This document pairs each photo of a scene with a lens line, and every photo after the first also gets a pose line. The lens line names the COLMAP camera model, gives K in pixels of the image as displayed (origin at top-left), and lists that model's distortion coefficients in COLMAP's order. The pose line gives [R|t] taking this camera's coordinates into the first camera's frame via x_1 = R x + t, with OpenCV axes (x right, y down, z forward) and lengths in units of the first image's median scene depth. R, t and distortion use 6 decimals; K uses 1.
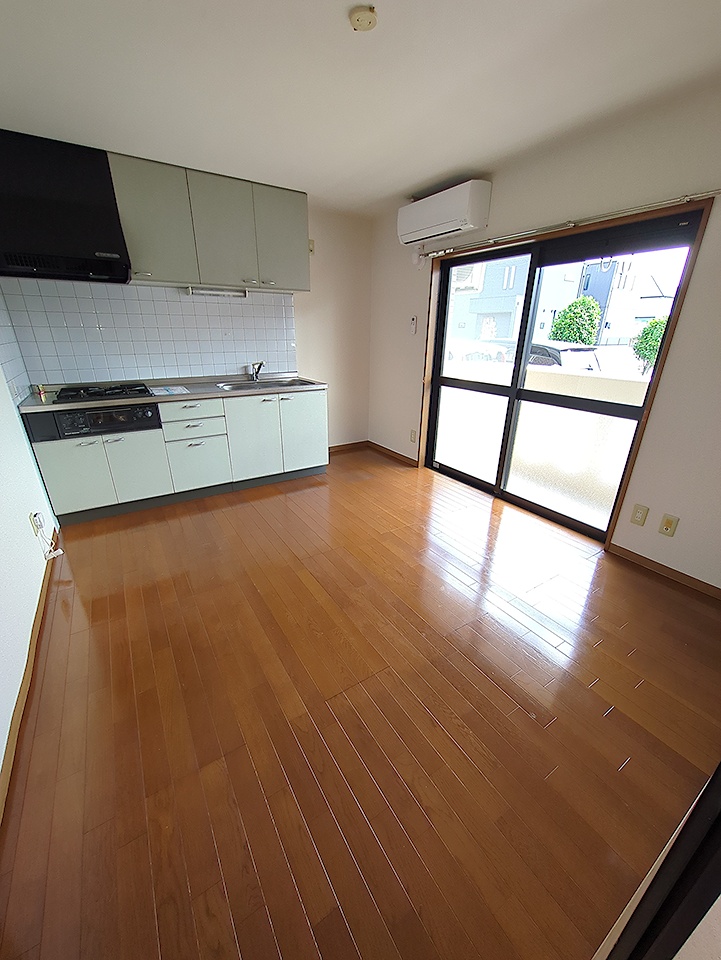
lens RADIAL K [[381.2, 0, 355.8], [0, 381.2, 481.9], [0, 0, 1]] dist [-0.002344, 0.000838]
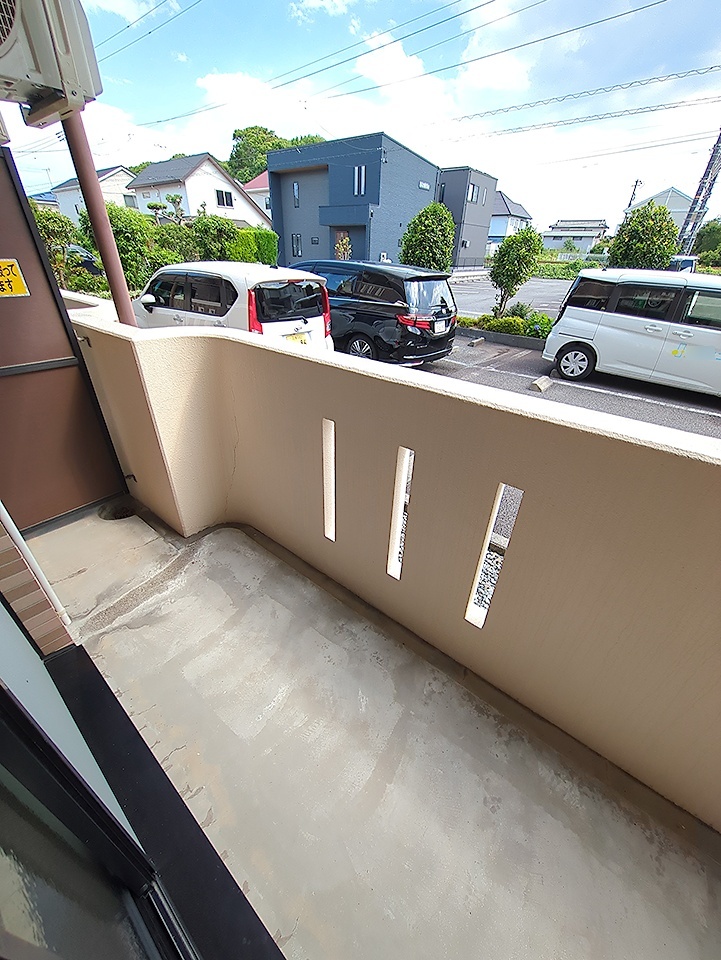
lens RADIAL K [[381.2, 0, 361.0], [0, 381.2, 480.2], [0, 0, 1]] dist [-0.002344, 0.000838]
pose [[0.948403, -0.150479, 0.279083, 0.066679], [0.100893, 0.977679, 0.184294, -0.038261], [-0.300586, -0.146628, 0.942416, 0.097447]]
